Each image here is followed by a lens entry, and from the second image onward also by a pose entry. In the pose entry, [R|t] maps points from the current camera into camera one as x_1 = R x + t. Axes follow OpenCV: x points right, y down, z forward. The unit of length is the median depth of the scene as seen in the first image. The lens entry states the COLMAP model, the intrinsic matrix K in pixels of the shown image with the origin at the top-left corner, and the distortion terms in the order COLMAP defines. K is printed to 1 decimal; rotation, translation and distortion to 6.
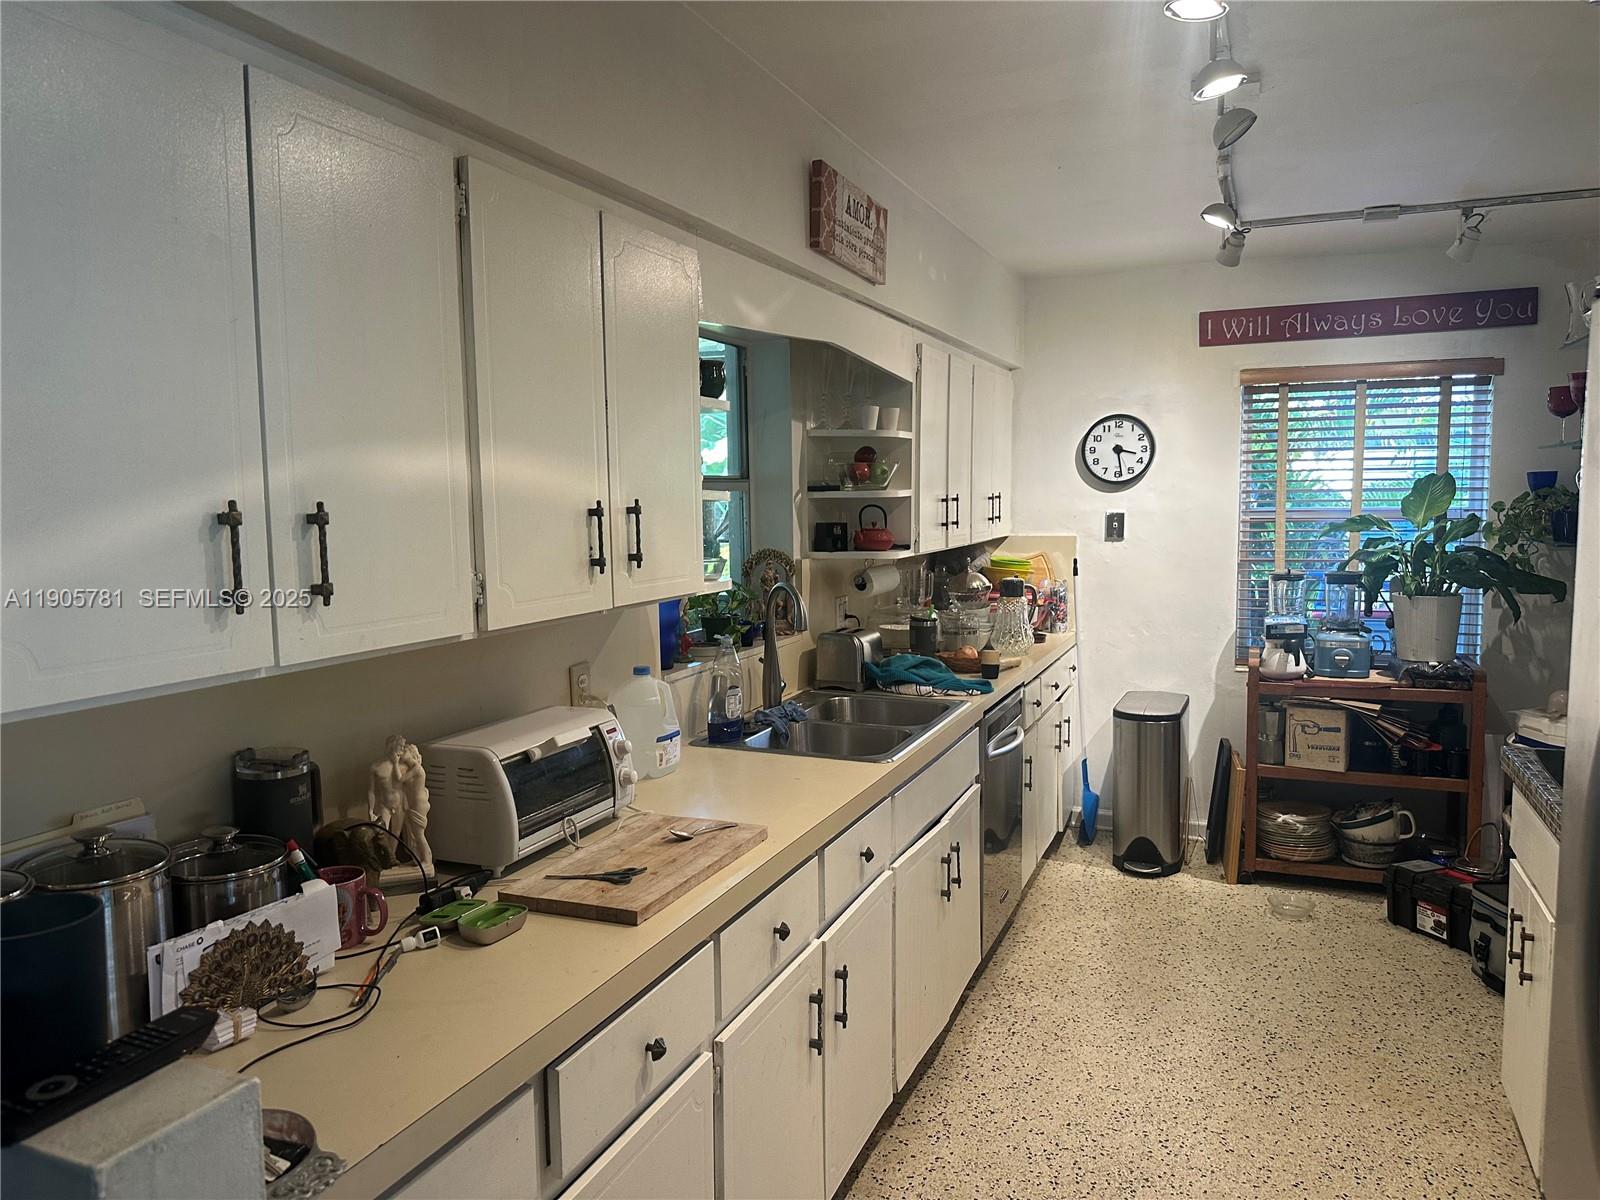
lens RADIAL K [[1112.6, 0, 795.7], [0, 1112.6, 598.1], [0, 0, 1]] dist [0.052716, -0.069071]
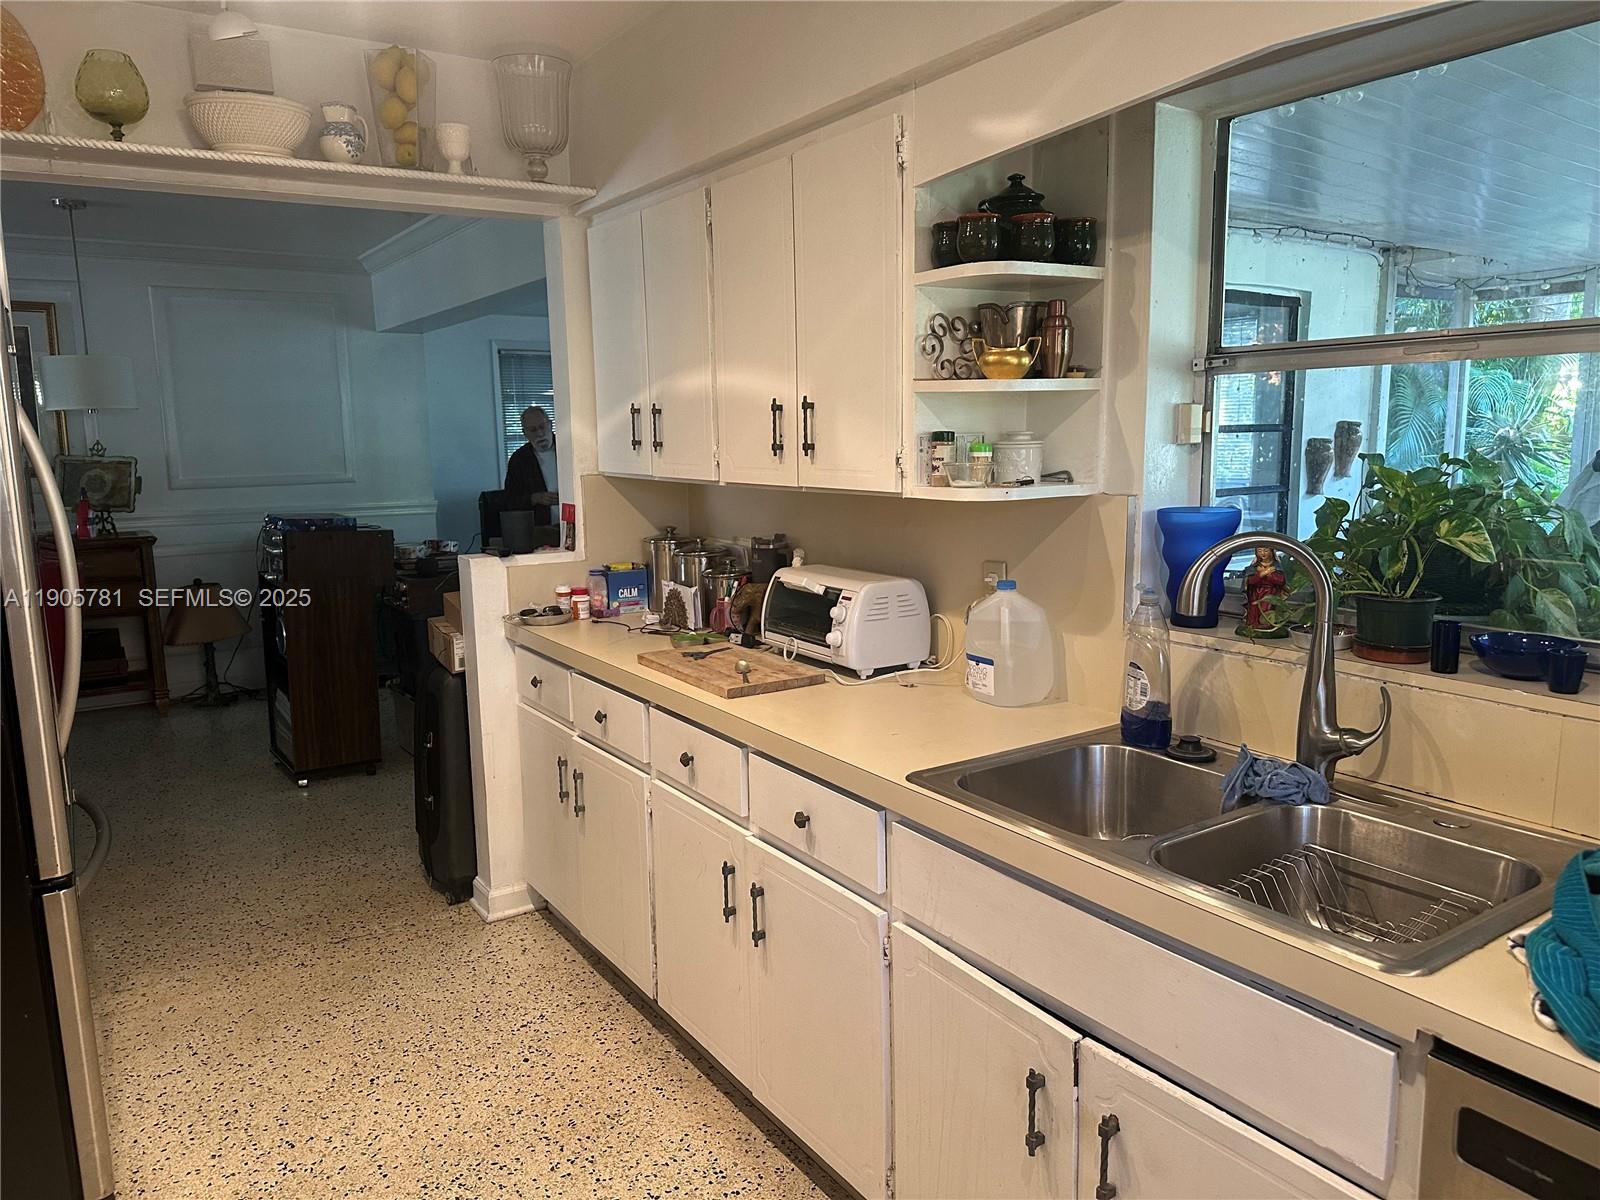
lens RADIAL K [[1112.6, 0, 794.4], [0, 1112.6, 607.8], [0, 0, 1]] dist [0.052716, -0.069071]
pose [[-0.565129, 0.162882, -0.808763, 2.355658], [-0.044635, 0.972844, 0.227117, -0.385884], [0.823794, 0.164450, -0.542512, 4.649084]]
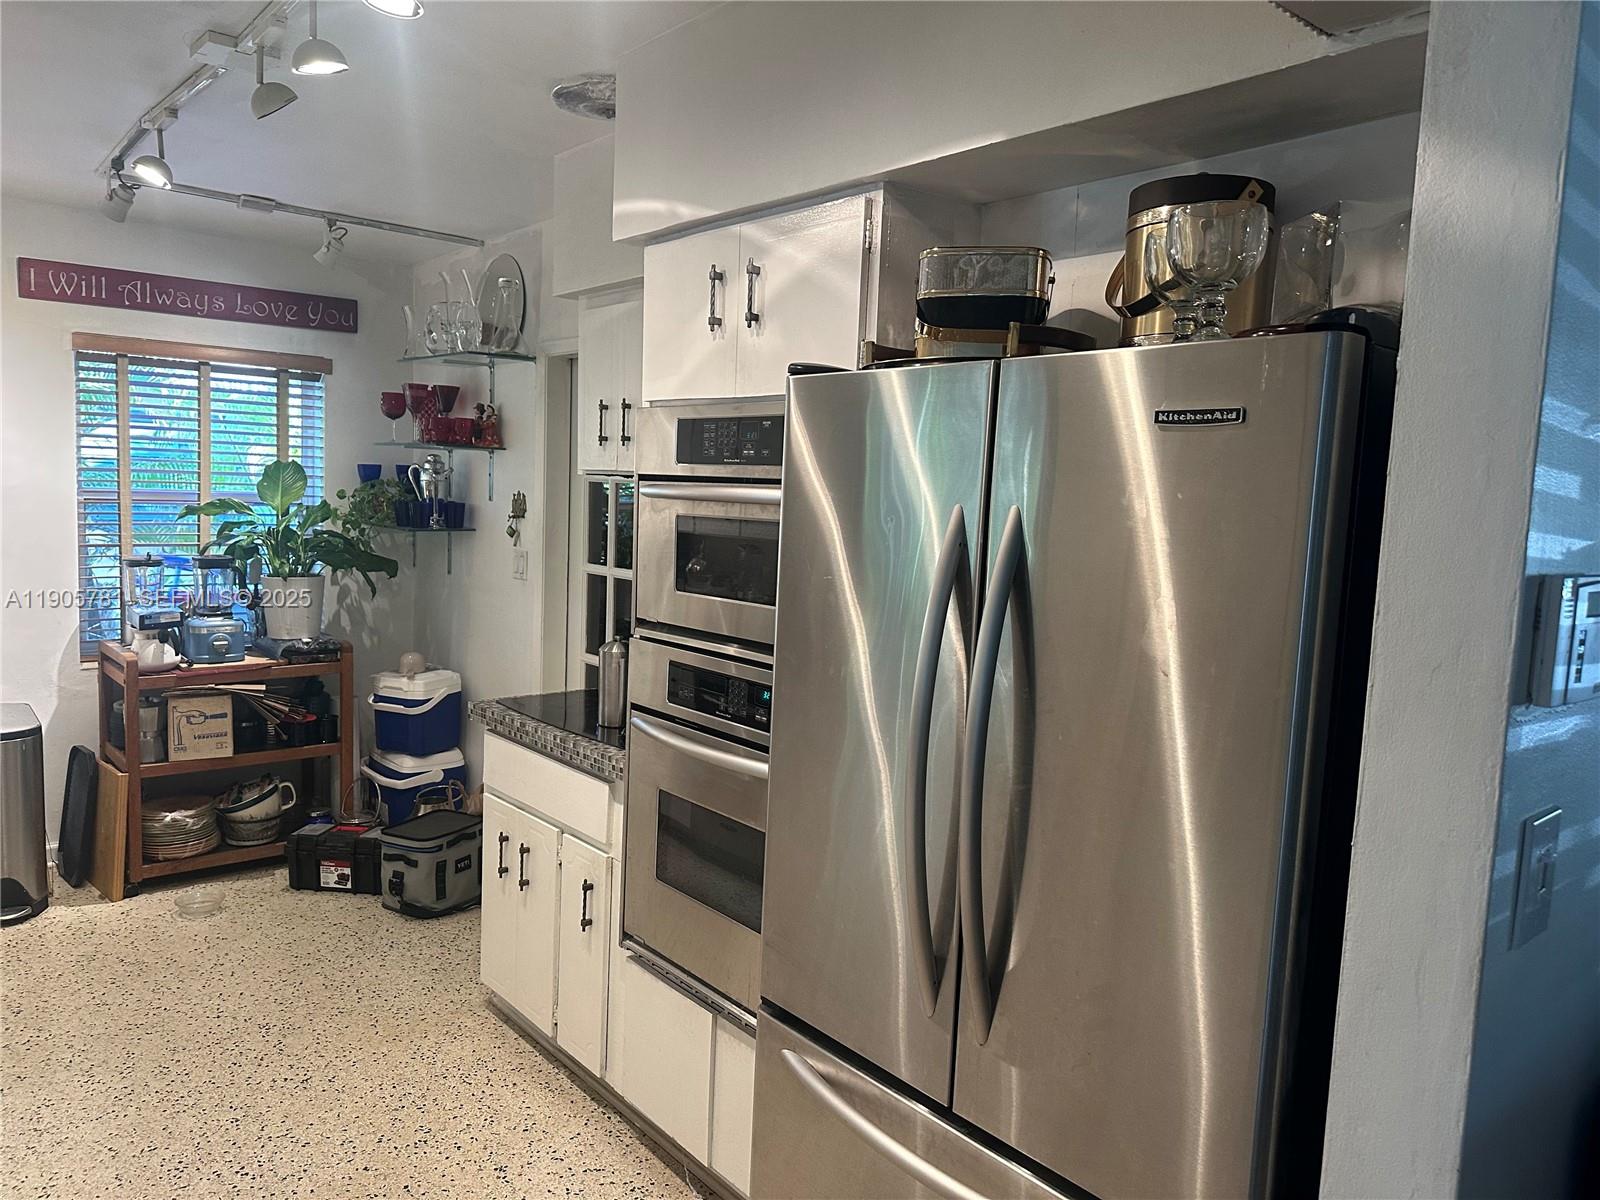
lens RADIAL K [[1112.6, 0, 793.7], [0, 1112.6, 602.8], [0, 0, 1]] dist [0.052716, -0.069071]
pose [[0.460429, -0.060457, 0.885636, -0.155243], [0.039705, 0.998082, 0.047491, -0.009105], [-0.886808, 0.013298, 0.461946, 0.089821]]
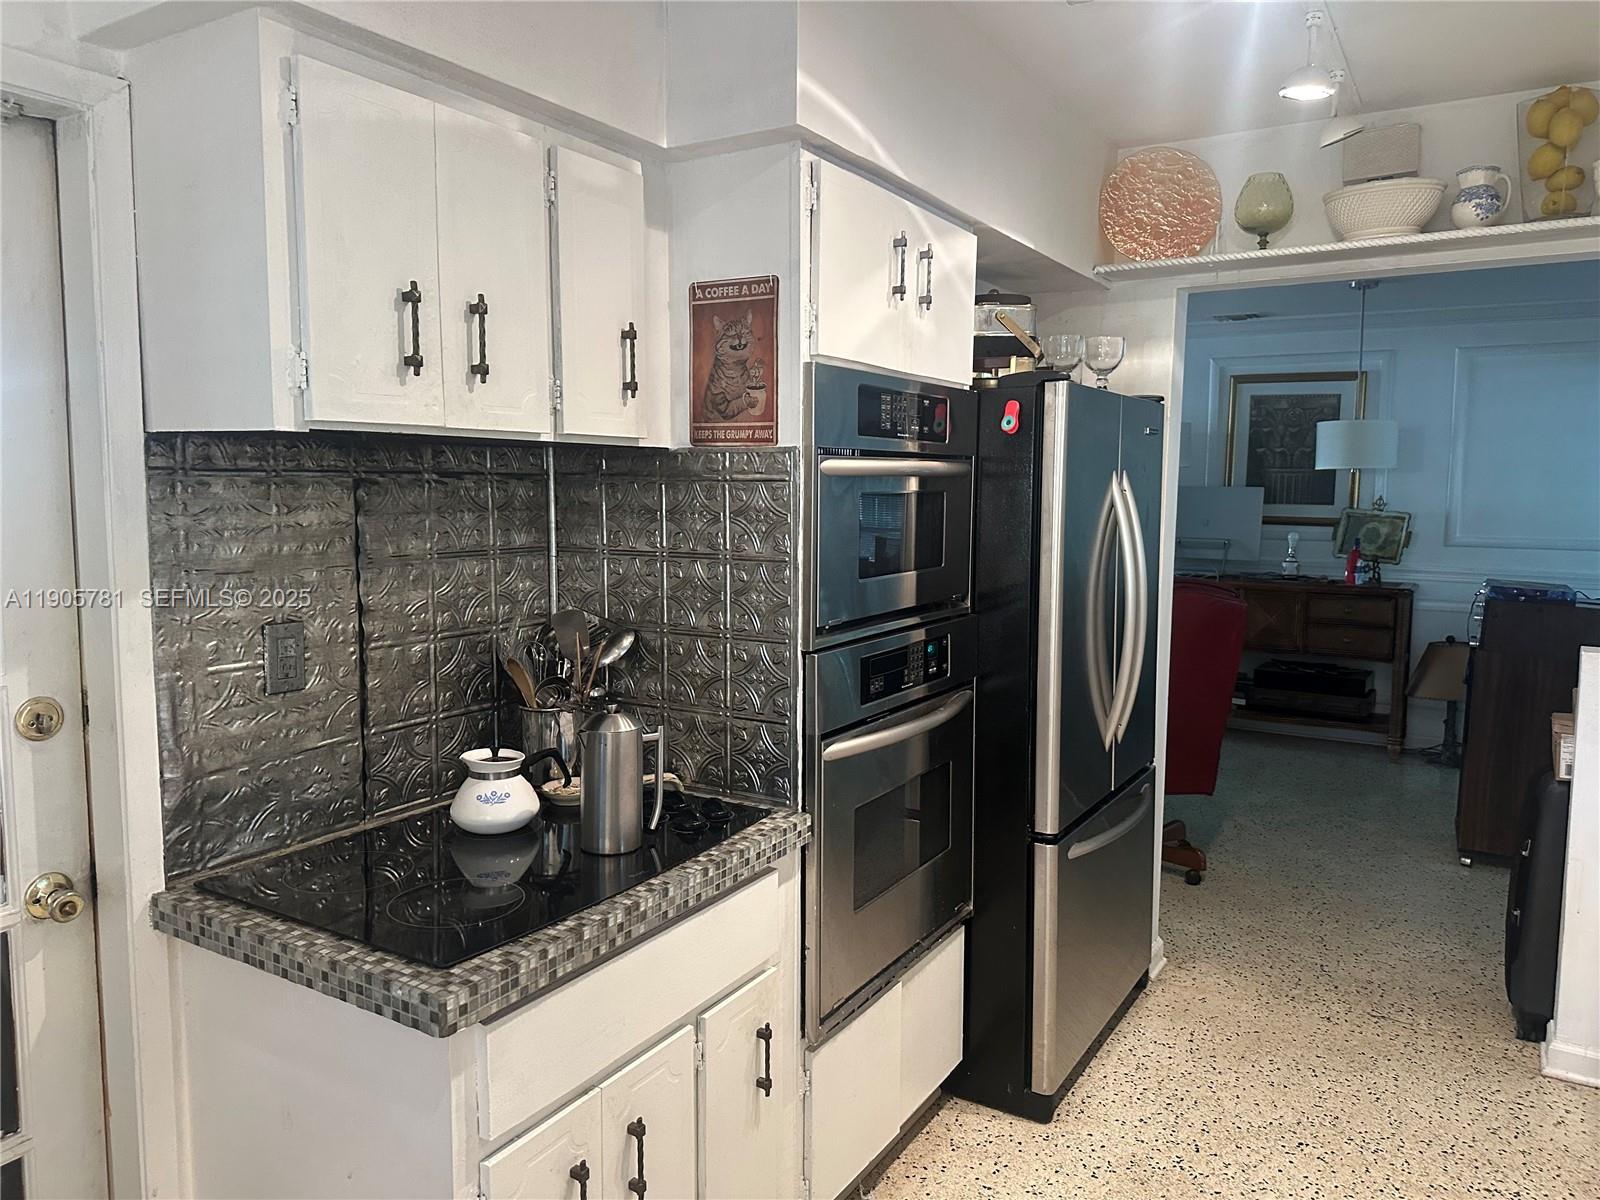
lens RADIAL K [[1112.6, 0, 800.1], [0, 1112.6, 606.7], [0, 0, 1]] dist [0.052716, -0.069071]
pose [[-0.986333, -0.002194, 0.164747, 2.246312], [0.030265, 0.980484, 0.194254, -0.397769], [-0.161958, 0.196585, -0.967018, 4.722103]]
